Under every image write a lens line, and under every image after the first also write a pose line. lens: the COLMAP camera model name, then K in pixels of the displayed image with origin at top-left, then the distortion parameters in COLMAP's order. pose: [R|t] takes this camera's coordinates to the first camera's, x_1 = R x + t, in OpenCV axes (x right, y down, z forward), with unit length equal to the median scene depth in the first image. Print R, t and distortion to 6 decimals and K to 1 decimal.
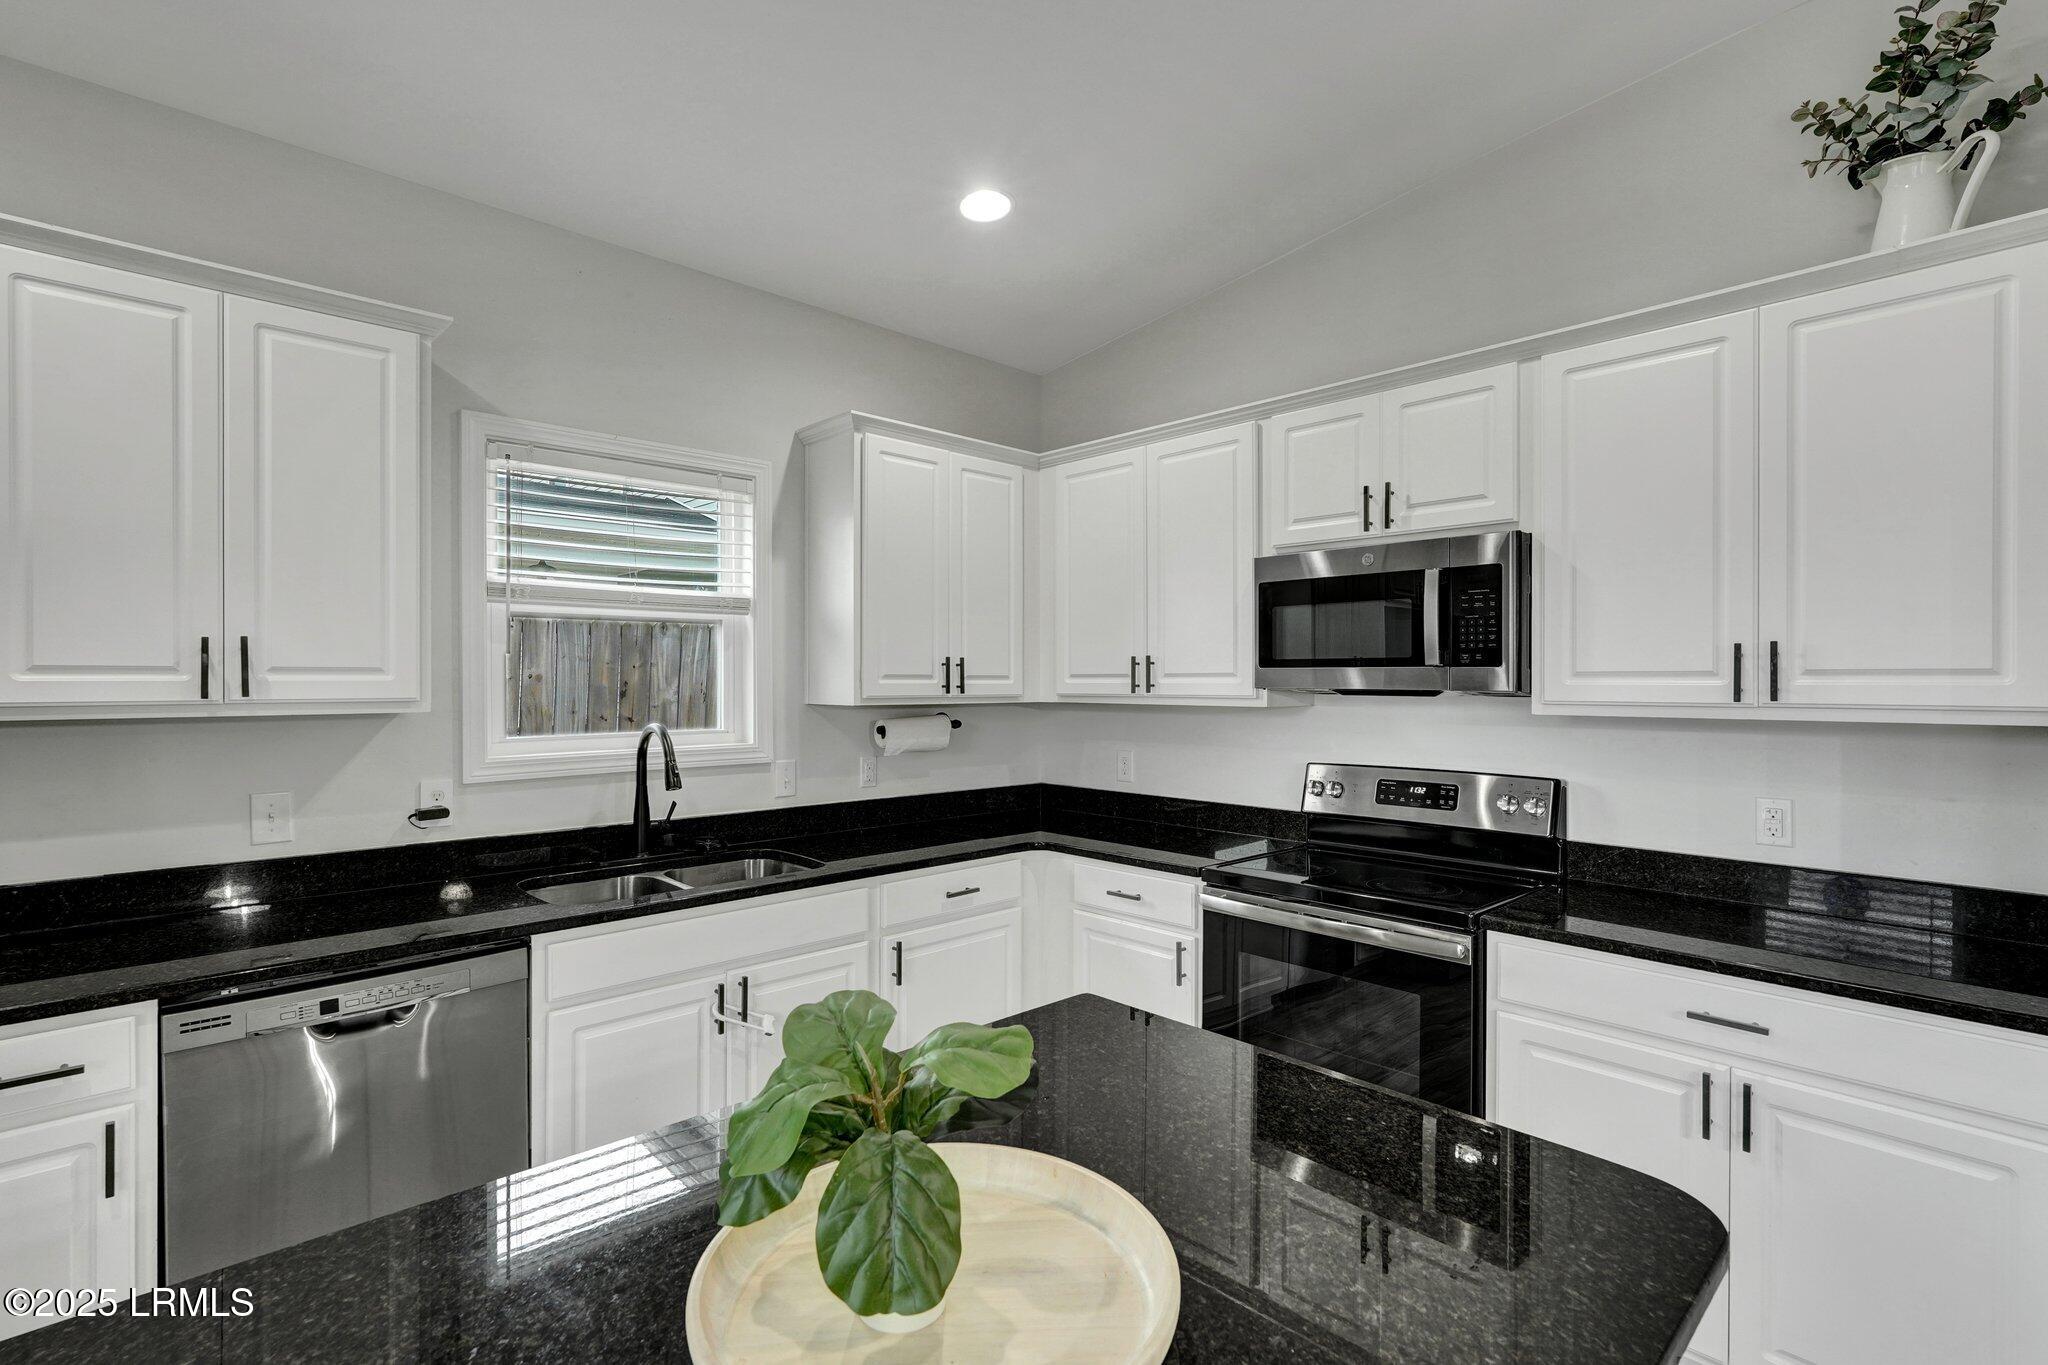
lens RADIAL K [[950.6, 0, 1019.2], [0, 950.6, 680.7], [0, 0, 1]] dist [-0.009703, 0.003358]
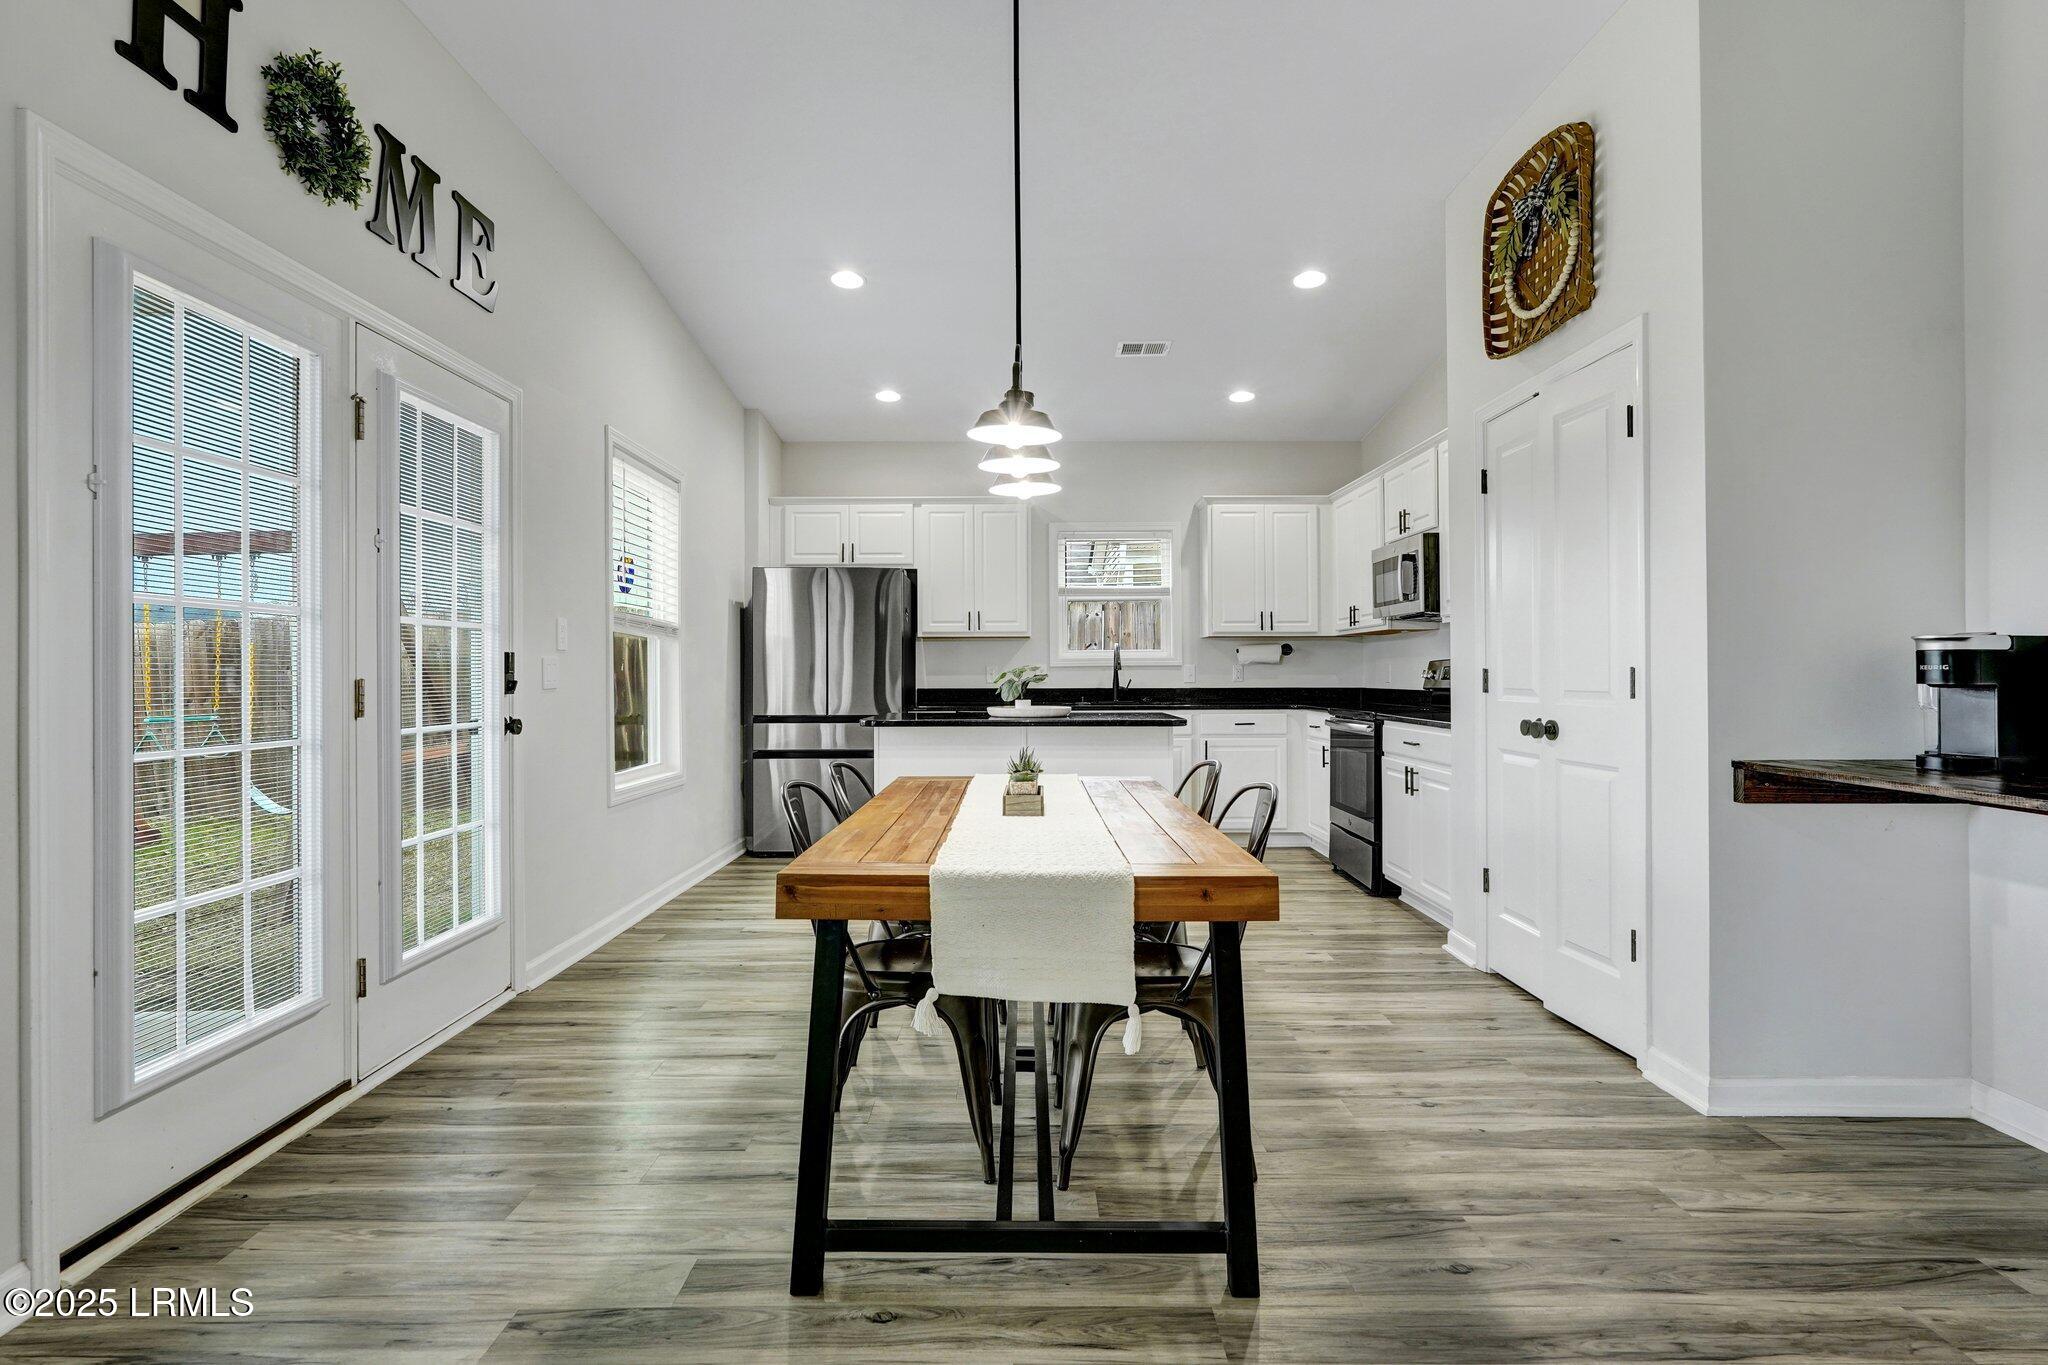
lens RADIAL K [[998.0, 0, 1030.5], [0, 998.0, 674.2], [0, 0, 1]] dist [-0.010894, 0.003760]
pose [[0.732923, -0.004073, -0.680299, 1.154363], [0.003988, 0.999991, -0.001690, 0.124908], [0.680300, -0.001475, 0.732932, -0.978683]]
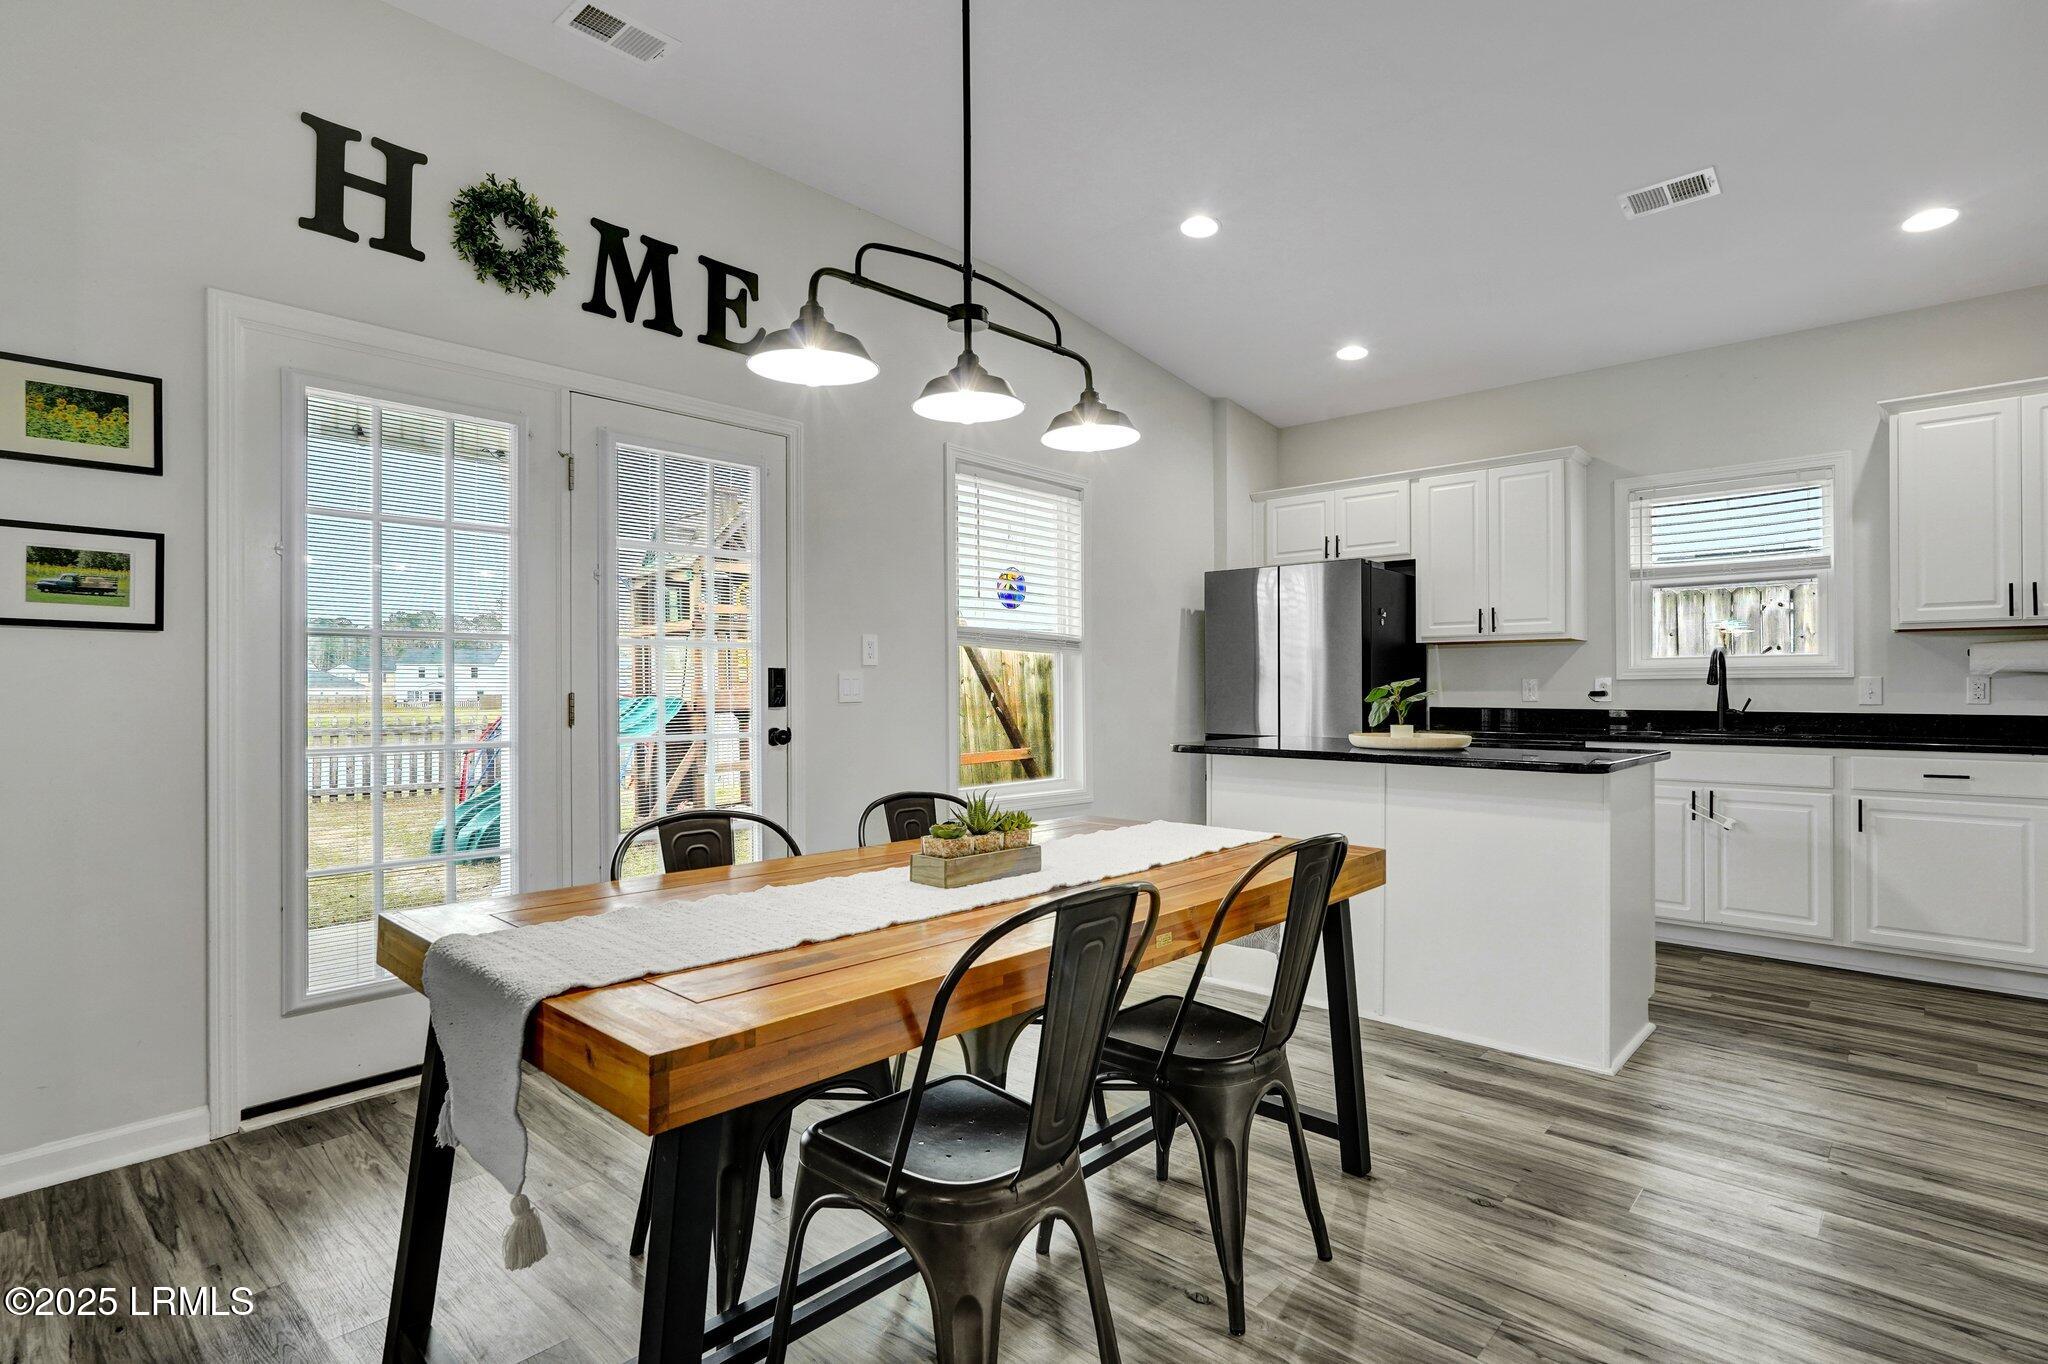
lens RADIAL K [[998.0, 0, 1022.3], [0, 998.0, 683.4], [0, 0, 1]] dist [-0.010894, 0.003760]
pose [[0.070356, -0.007529, -0.997494, 1.194150], [-0.001120, 0.999970, -0.007627, 0.122887], [0.997521, 0.001654, 0.070345, -0.285260]]
